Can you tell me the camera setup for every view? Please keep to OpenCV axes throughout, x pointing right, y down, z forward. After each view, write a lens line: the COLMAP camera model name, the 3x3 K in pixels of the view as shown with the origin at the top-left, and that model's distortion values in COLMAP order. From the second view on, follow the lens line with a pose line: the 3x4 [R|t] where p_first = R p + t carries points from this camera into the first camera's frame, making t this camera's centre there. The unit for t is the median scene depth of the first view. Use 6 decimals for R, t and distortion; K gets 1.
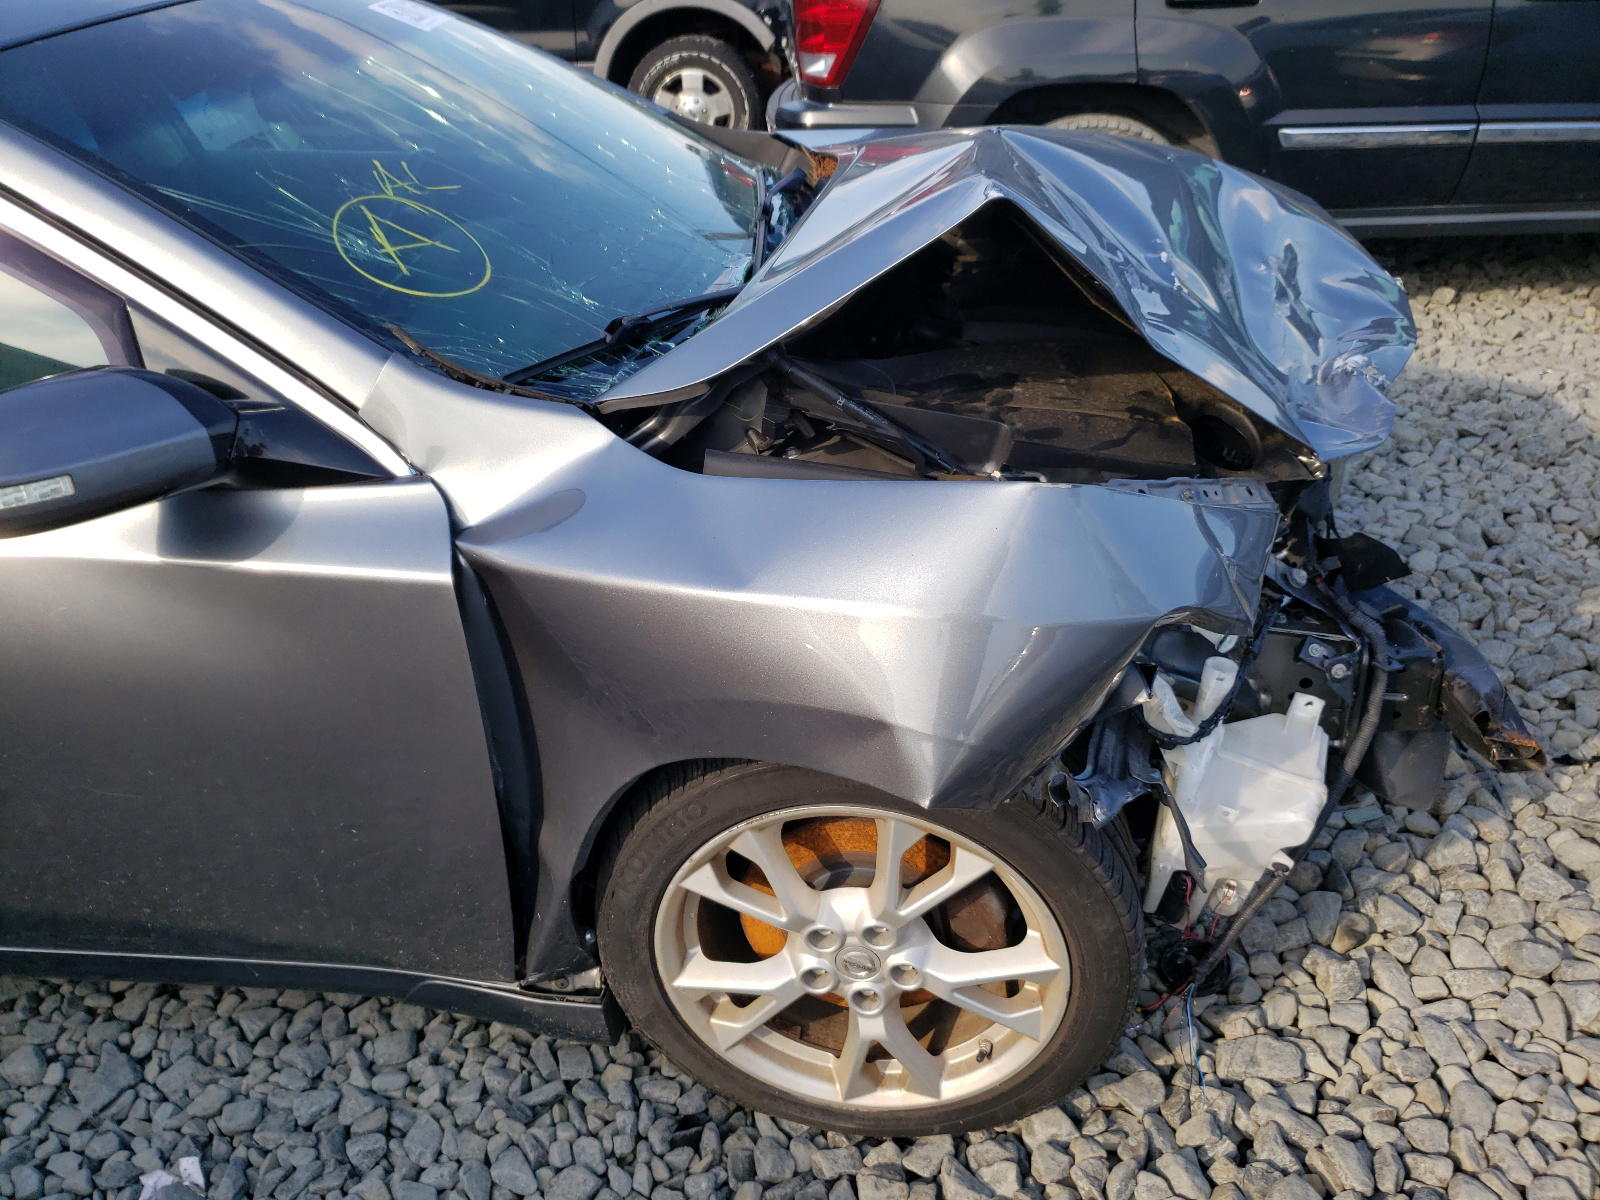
lens RADIAL K [[1234.4, 0, 800.0], [0, 1234.4, 600.0], [0, 0, 1]] dist [0.002658, 0.002461]
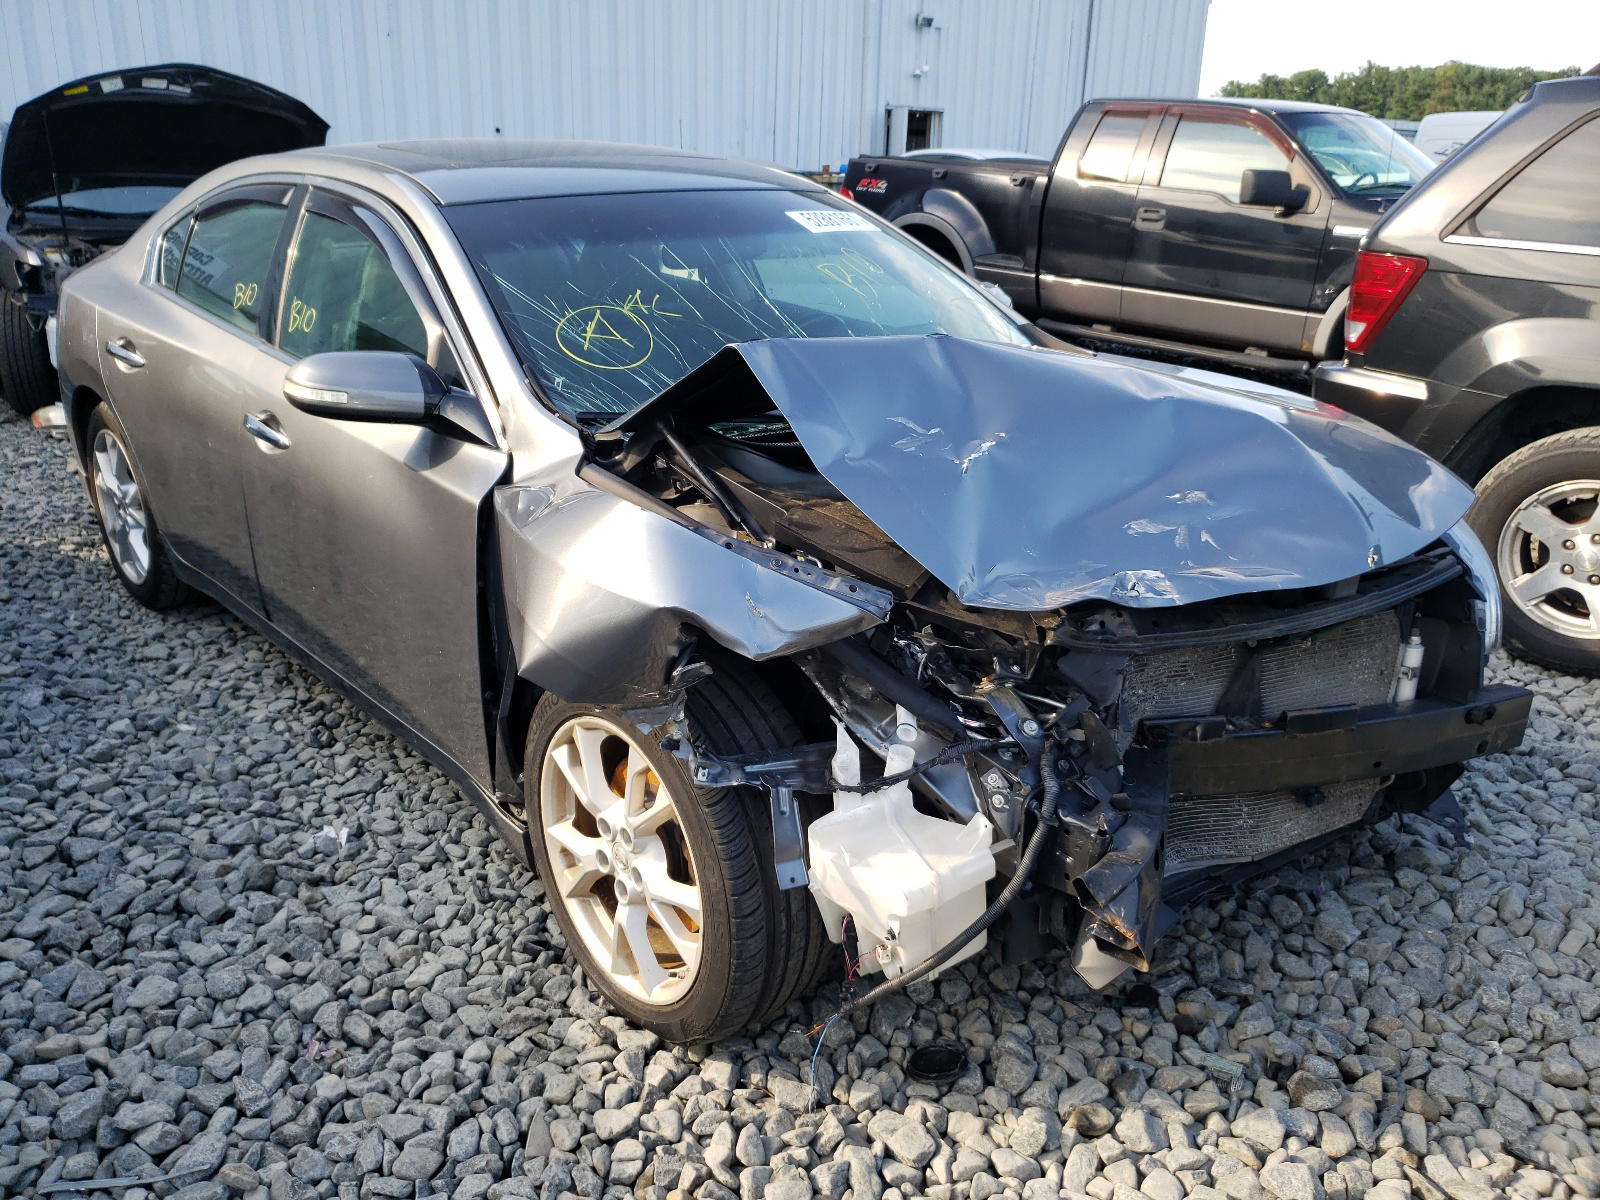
lens RADIAL K [[1200.8, 0, 800.0], [0, 1200.8, 600.0], [0, 0, 1]] dist [0.000787, -0.000520]
pose [[0.762251, 0.297600, -0.574811, 0.845433], [-0.388887, 0.920453, -0.039147, -0.001902], [0.517436, 0.253376, 0.817350, -0.078644]]
